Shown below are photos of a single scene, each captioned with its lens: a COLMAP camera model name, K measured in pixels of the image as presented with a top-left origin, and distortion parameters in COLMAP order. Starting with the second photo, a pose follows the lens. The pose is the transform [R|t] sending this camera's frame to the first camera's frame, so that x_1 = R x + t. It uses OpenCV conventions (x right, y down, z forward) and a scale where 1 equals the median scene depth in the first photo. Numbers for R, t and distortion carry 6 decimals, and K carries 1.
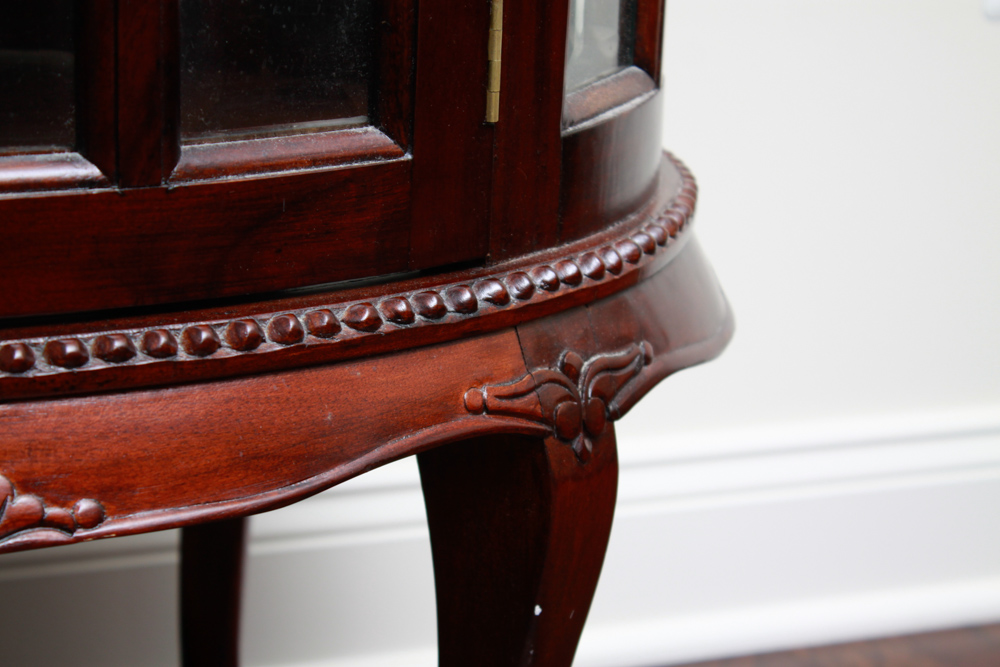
lens RADIAL K [[2341.1, 0, 485.6], [0, 2341.1, 335.3], [0, 0, 1]] dist [0.065302, 0.184716]
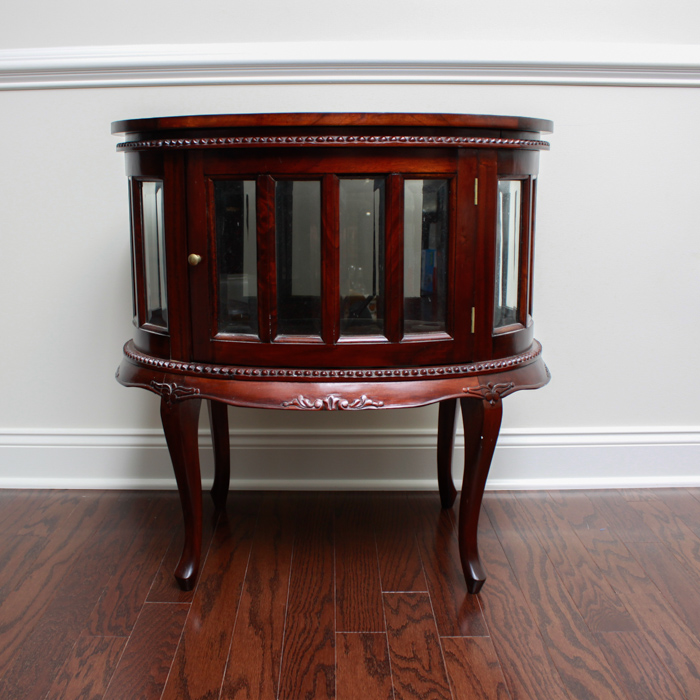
lens RADIAL K [[870.8, 0, 317.1], [0, 870.8, 360.3], [0, 0, 1]] dist [-0.164826, 0.107426]
pose [[0.920748, 0.027897, -0.389158, 0.436251], [-0.061308, 0.995394, -0.073698, 0.125714], [0.385310, 0.091716, 0.918218, -0.816410]]
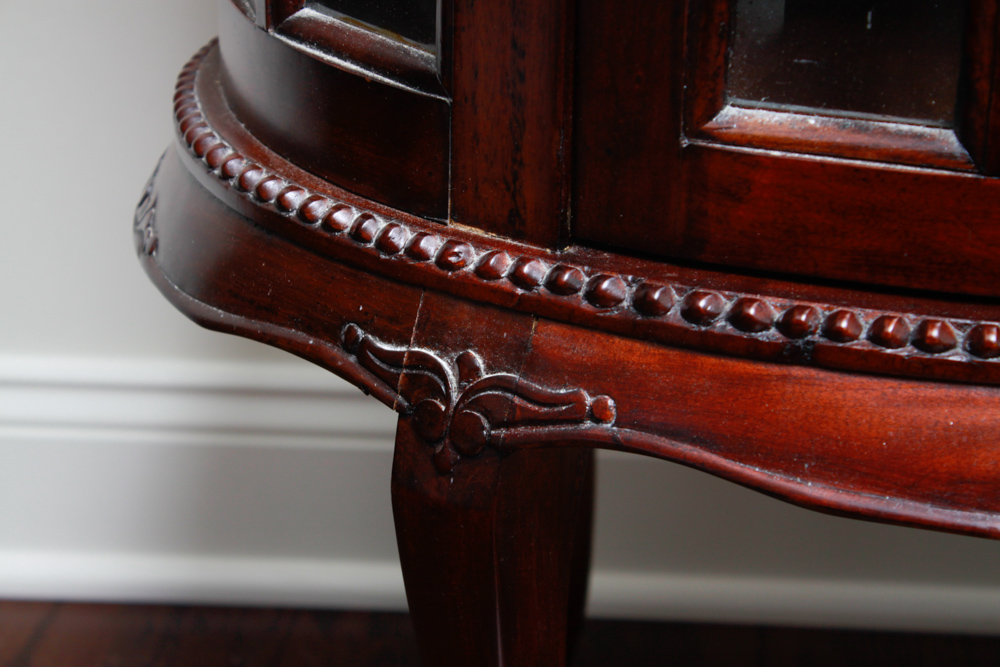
lens RADIAL K [[2341.1, 0, 485.6], [0, 2341.1, 335.3], [0, 0, 1]] dist [0.065302, 0.184716]
pose [[0.906913, 0.129596, -0.400891, -0.209581], [-0.092405, 0.989533, 0.110844, -0.067596], [0.411059, -0.063481, 0.909396, -0.060064]]
